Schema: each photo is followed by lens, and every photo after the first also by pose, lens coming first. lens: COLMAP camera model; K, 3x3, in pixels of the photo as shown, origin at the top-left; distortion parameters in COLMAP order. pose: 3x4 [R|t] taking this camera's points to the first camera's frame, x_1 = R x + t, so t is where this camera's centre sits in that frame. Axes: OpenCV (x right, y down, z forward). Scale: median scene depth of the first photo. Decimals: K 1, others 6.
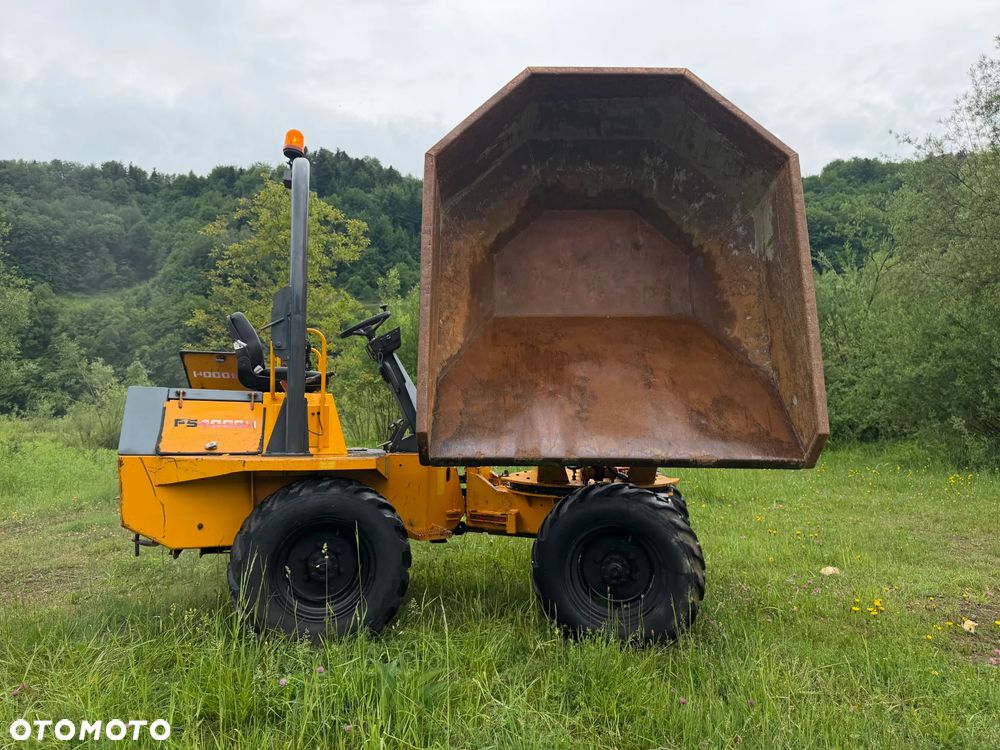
lens RADIAL K [[771.6, 0, 499.0], [0, 771.6, 352.8], [0, 0, 1]] dist [0.093027, 0.001527]
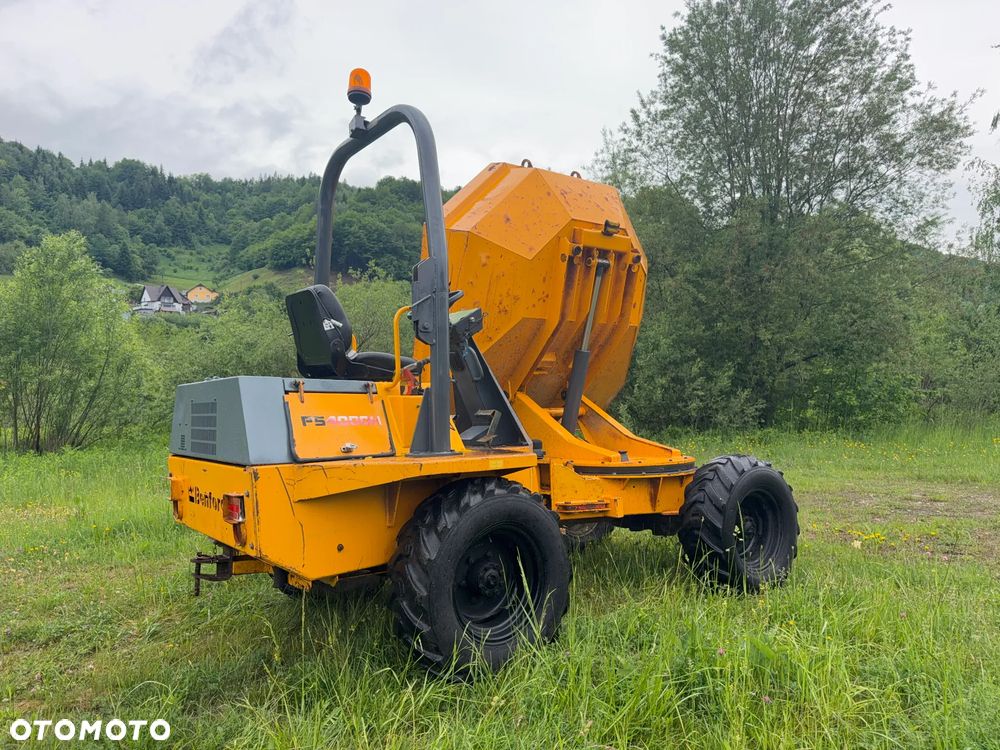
lens RADIAL K [[759.5, 0, 542.1], [0, 759.5, 348.3], [0, 0, 1]] dist [0.149498, -0.210160]
pose [[0.792490, 0.031210, 0.609085, -0.103426], [-0.029805, 0.999478, -0.012434, 0.003022], [-0.609156, -0.008300, 0.793007, 0.037855]]
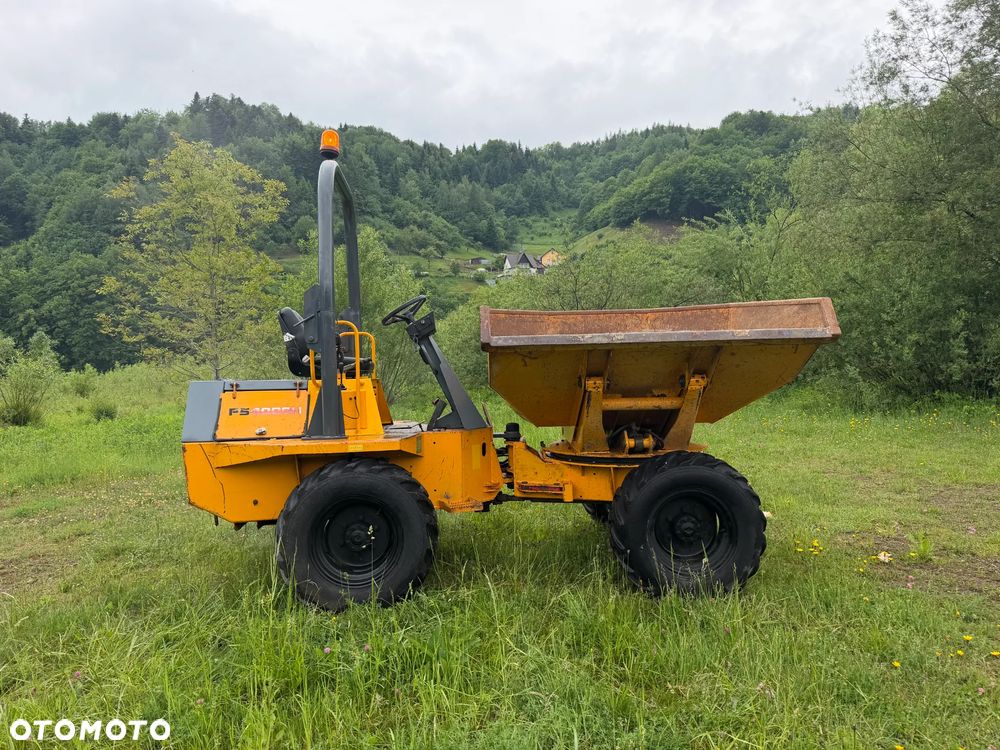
lens RADIAL K [[779.7, 0, 502.3], [0, 779.7, 393.9], [0, 0, 1]] dist [0.024541, -0.003948]
pose [[0.991588, -0.036266, 0.124254, -0.025131], [0.022028, 0.993225, 0.114097, -0.007421], [-0.127550, -0.110400, 0.985669, -0.016451]]
